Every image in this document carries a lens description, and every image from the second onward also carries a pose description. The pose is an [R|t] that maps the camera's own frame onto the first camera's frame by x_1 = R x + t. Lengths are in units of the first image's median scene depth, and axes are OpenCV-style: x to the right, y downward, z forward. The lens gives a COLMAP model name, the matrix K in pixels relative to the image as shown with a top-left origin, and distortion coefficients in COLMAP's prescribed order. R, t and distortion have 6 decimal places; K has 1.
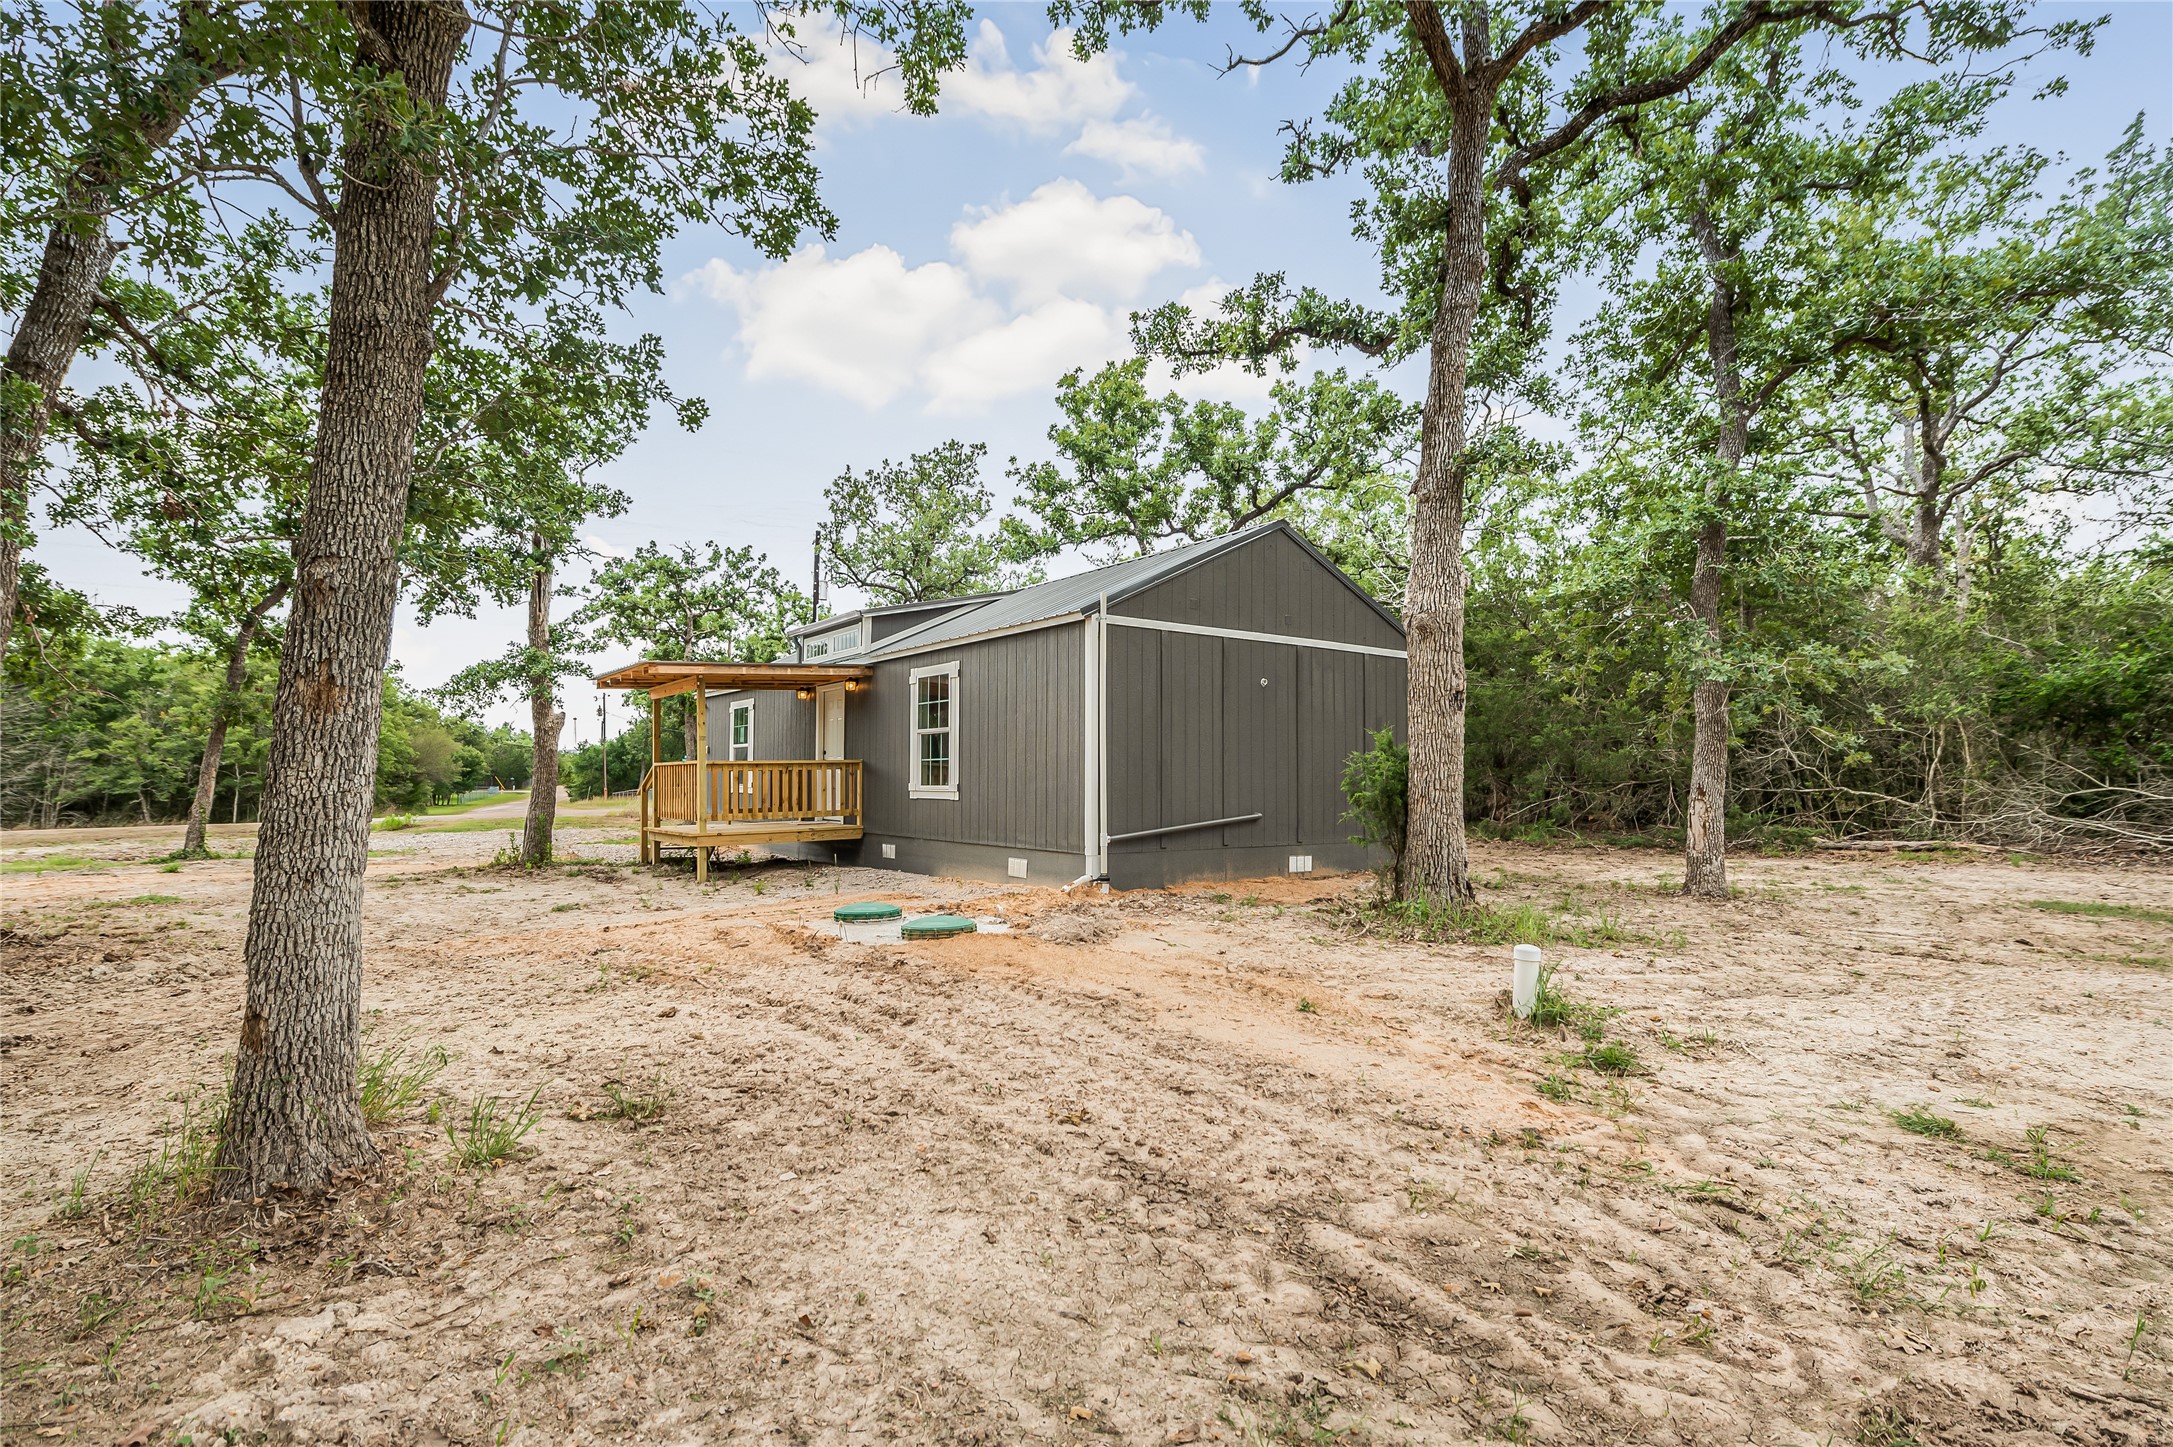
lens RADIAL K [[1044.6, 0, 1087.7], [0, 1044.6, 762.0], [0, 0, 1]] dist [0.001887, 0.000012]
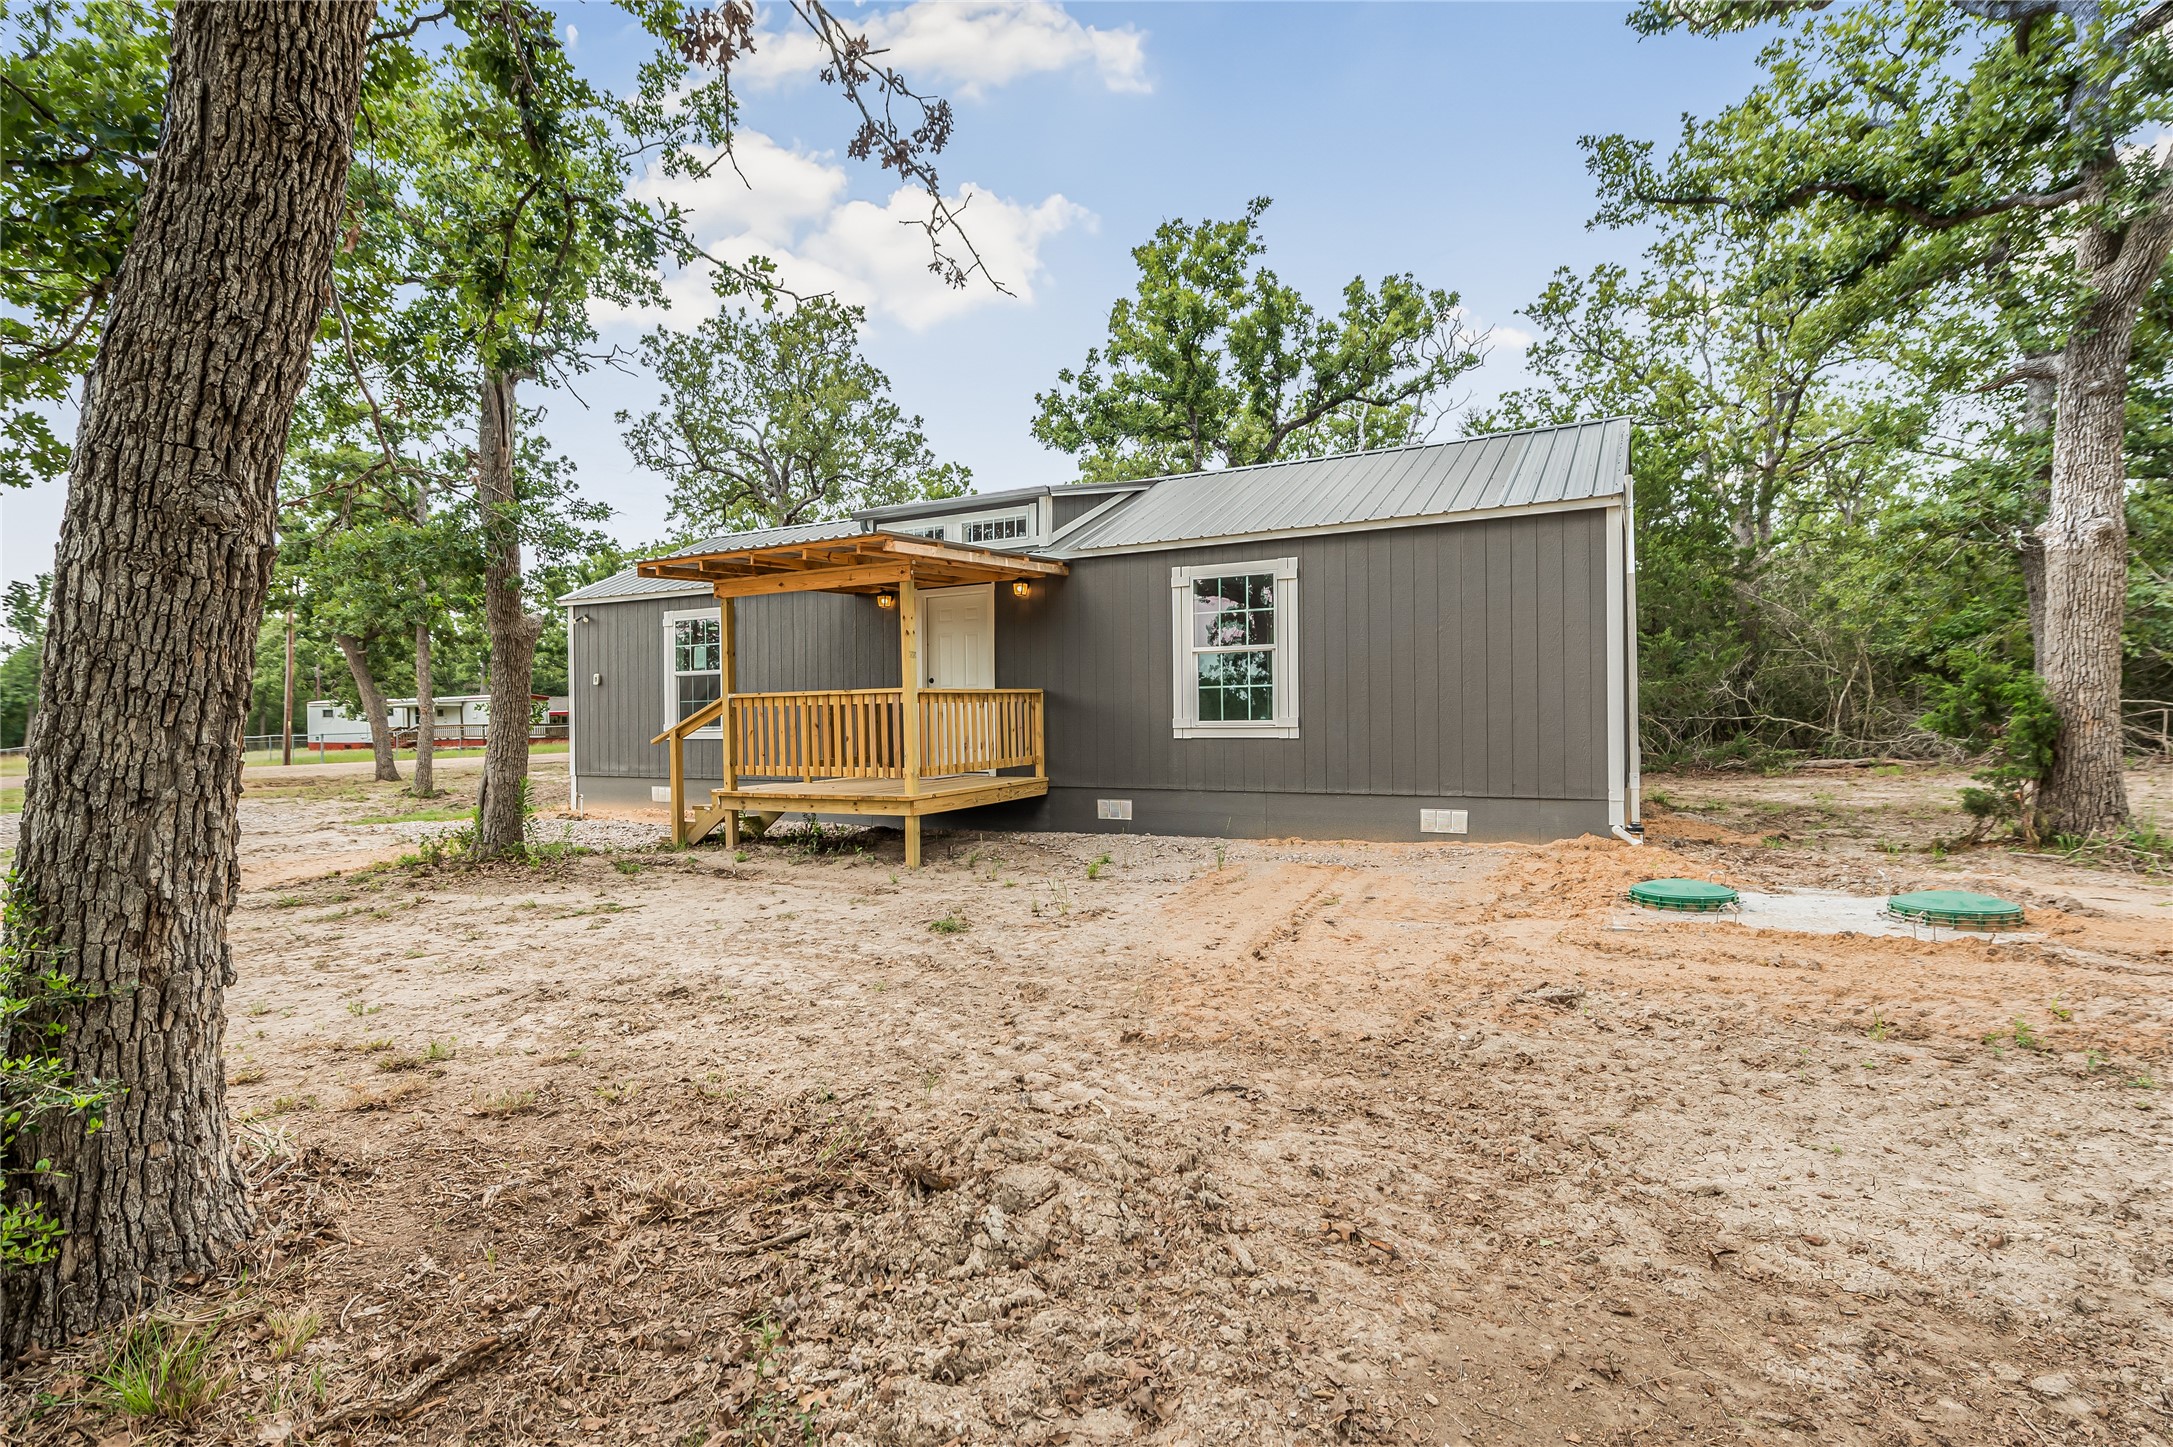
lens RADIAL K [[1040.7, 0, 1086.5], [0, 1040.7, 723.5], [0, 0, 1]] dist [-0.001315, -0.000286]
pose [[0.902572, -0.013152, 0.430337, -0.479534], [0.004788, 0.999778, 0.020512, 0.007135], [-0.430511, -0.016453, 0.902435, 0.301302]]
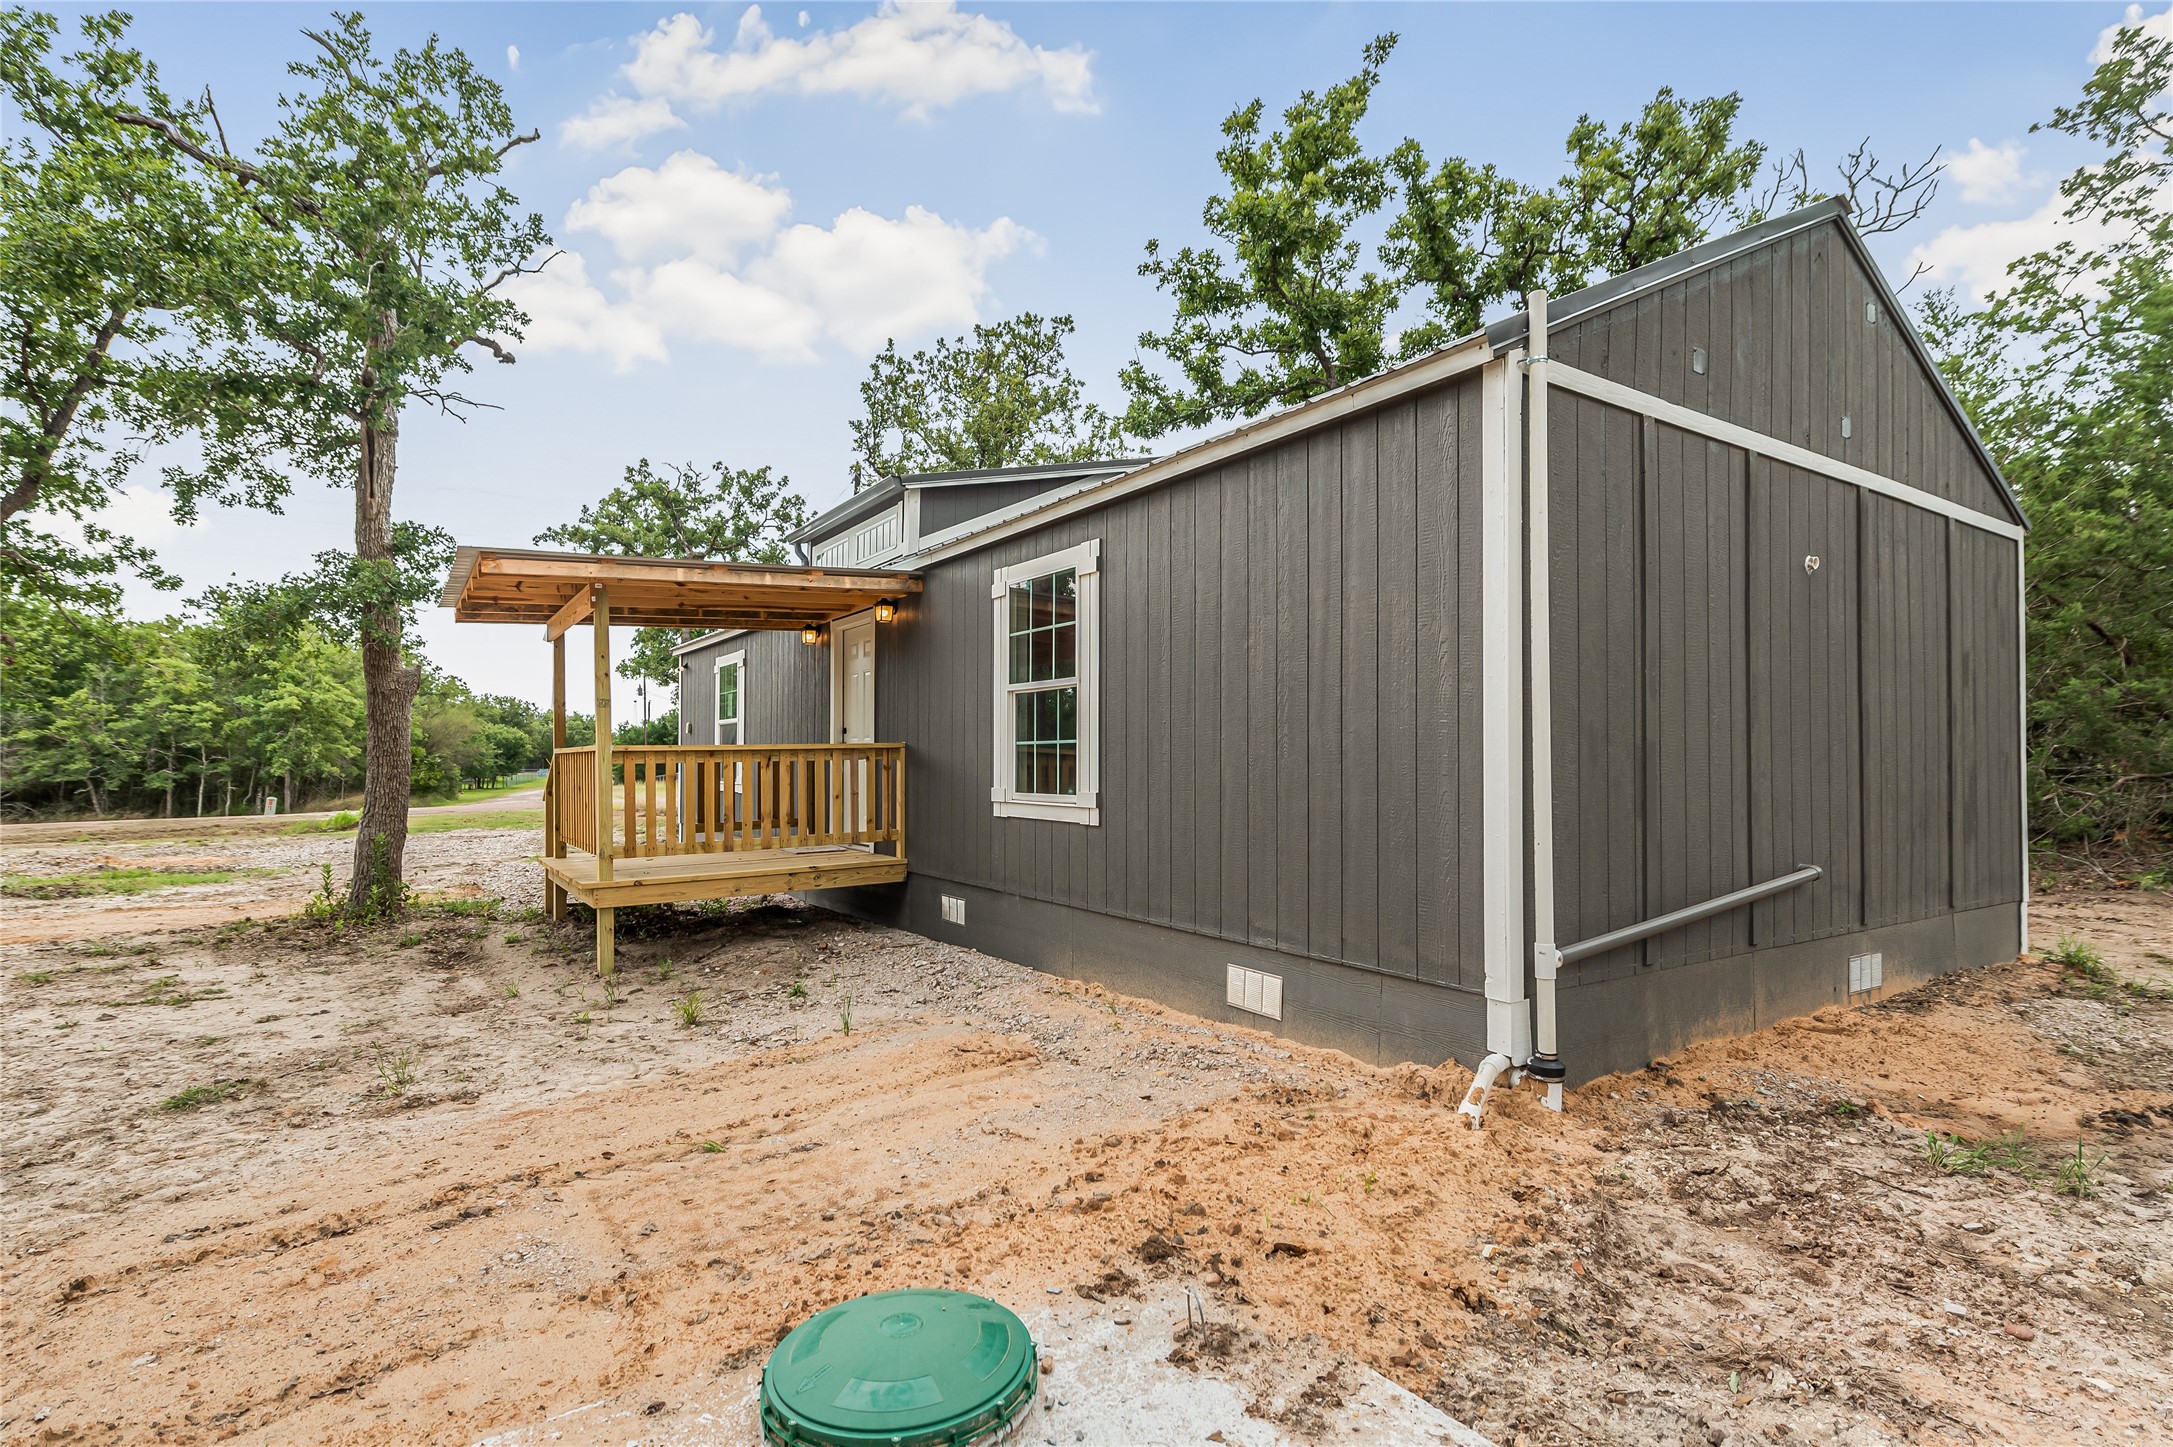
lens RADIAL K [[1045.4, 0, 1083.1], [0, 1045.4, 739.4], [0, 0, 1]] dist [-0.001717, -0.000455]
pose [[0.998615, -0.002838, -0.052531, -0.084876], [0.002720, 0.999994, -0.002317, -0.002154], [0.052537, 0.002171, 0.998617, 0.415710]]
